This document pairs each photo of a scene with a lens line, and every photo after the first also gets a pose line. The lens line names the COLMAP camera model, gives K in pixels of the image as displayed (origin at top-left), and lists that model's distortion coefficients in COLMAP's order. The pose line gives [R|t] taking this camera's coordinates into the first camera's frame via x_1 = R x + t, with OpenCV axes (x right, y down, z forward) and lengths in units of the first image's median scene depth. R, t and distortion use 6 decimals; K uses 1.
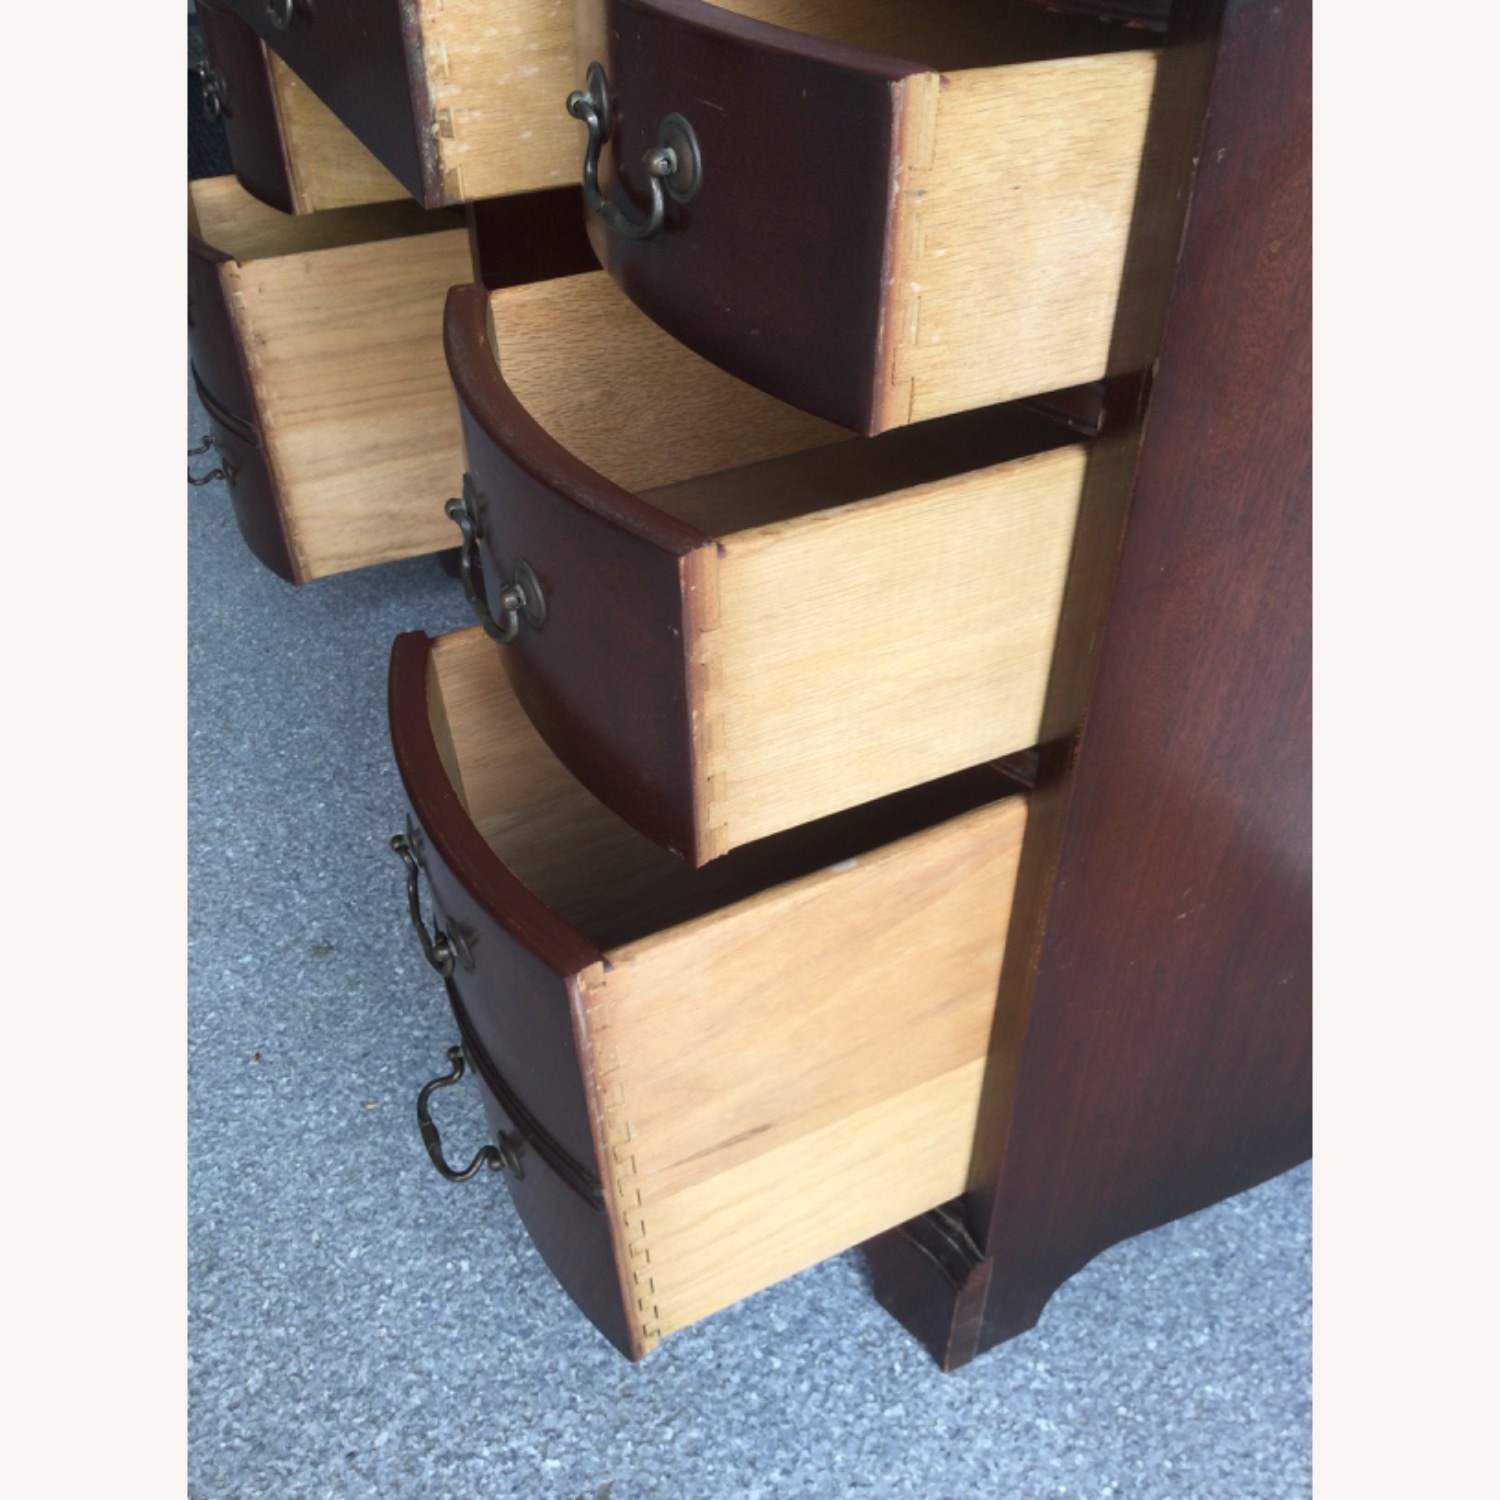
lens RADIAL K [[1381.7, 0, 745.3], [0, 1381.7, 747.7], [0, 0, 1]] dist [-0.020778, 0.000000]
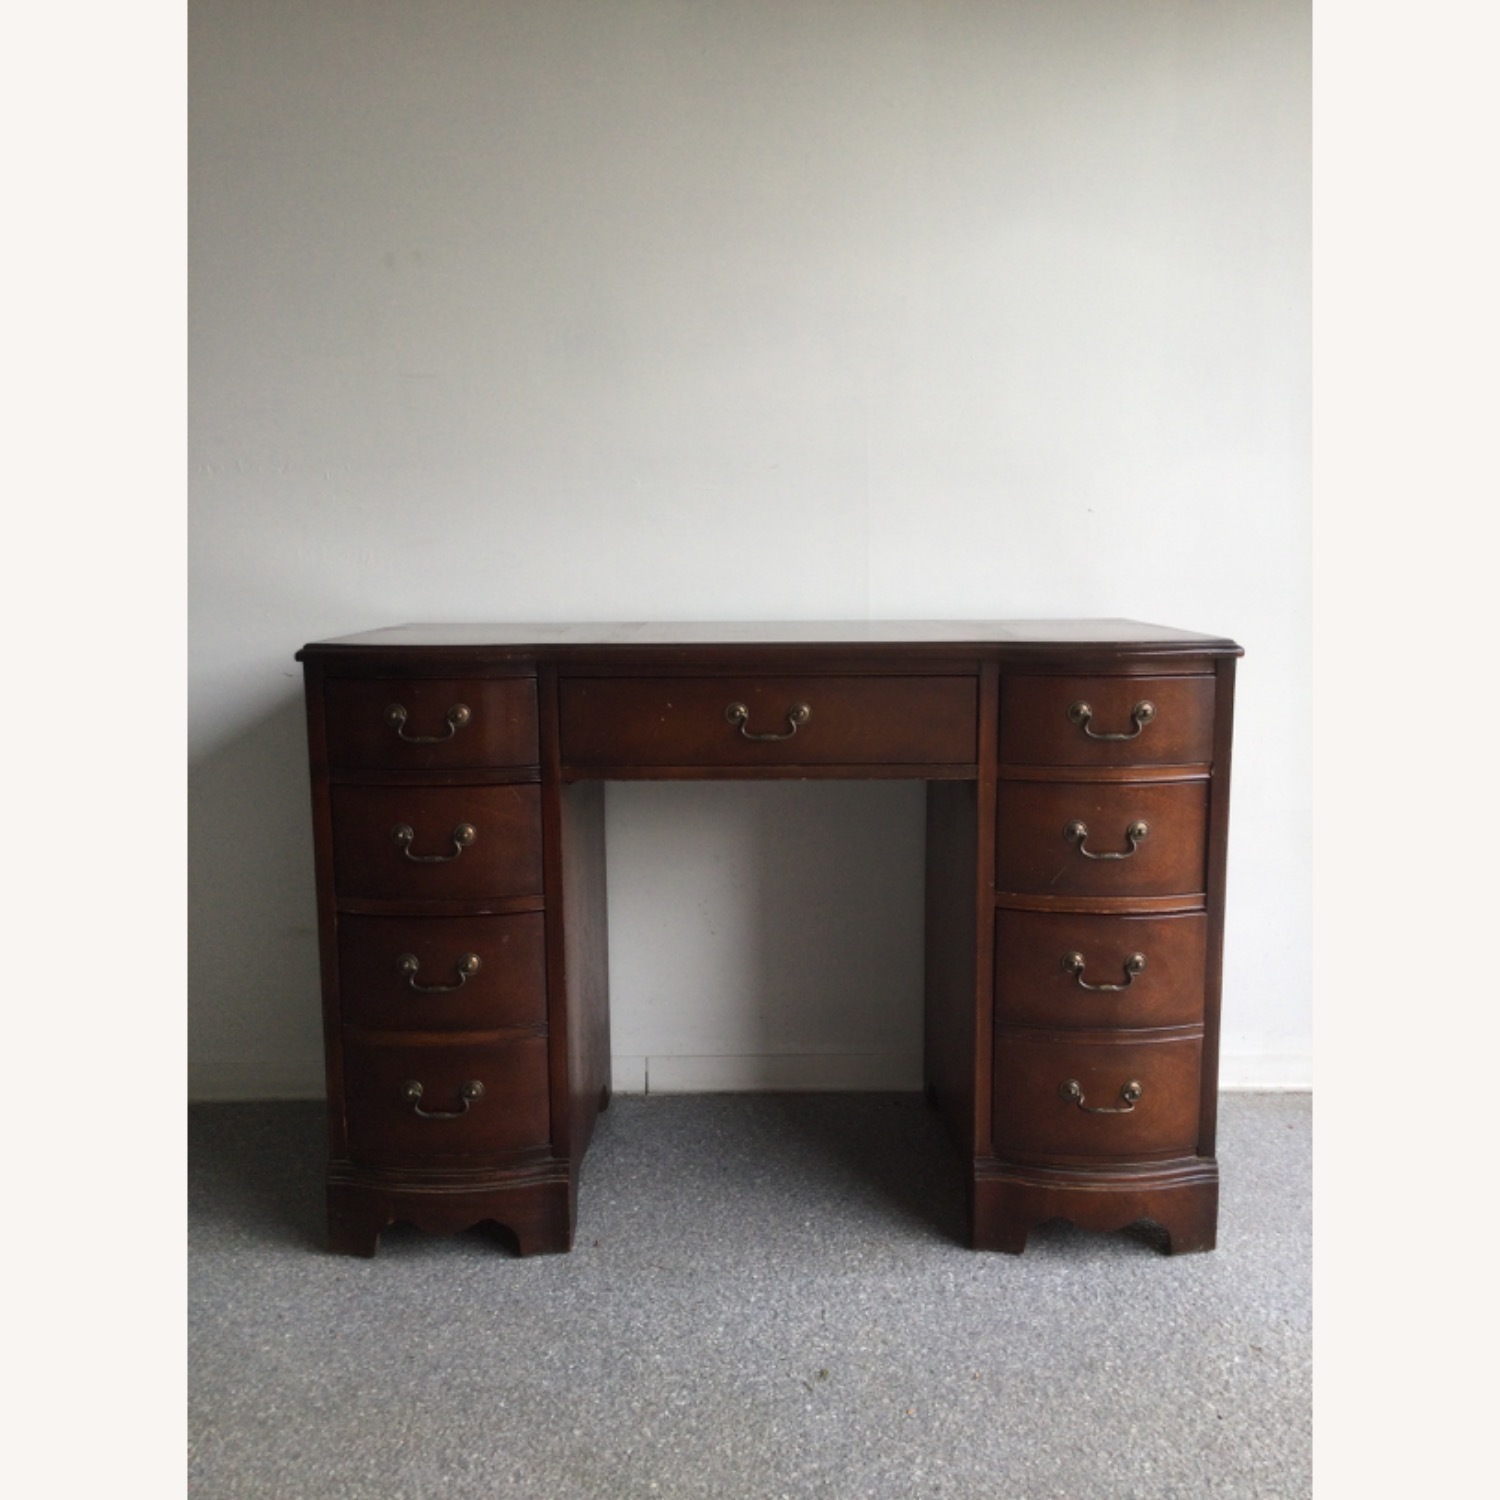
lens RADIAL K [[1381.7, 0, 738.5], [0, 1381.7, 694.3], [0, 0, 1]] dist [-0.020778, 0.000000]
pose [[0.445068, -0.102086, 0.889659, -1.899199], [0.570846, 0.797801, -0.194031, -0.218606], [-0.689963, 0.594216, 0.413351, 0.140352]]
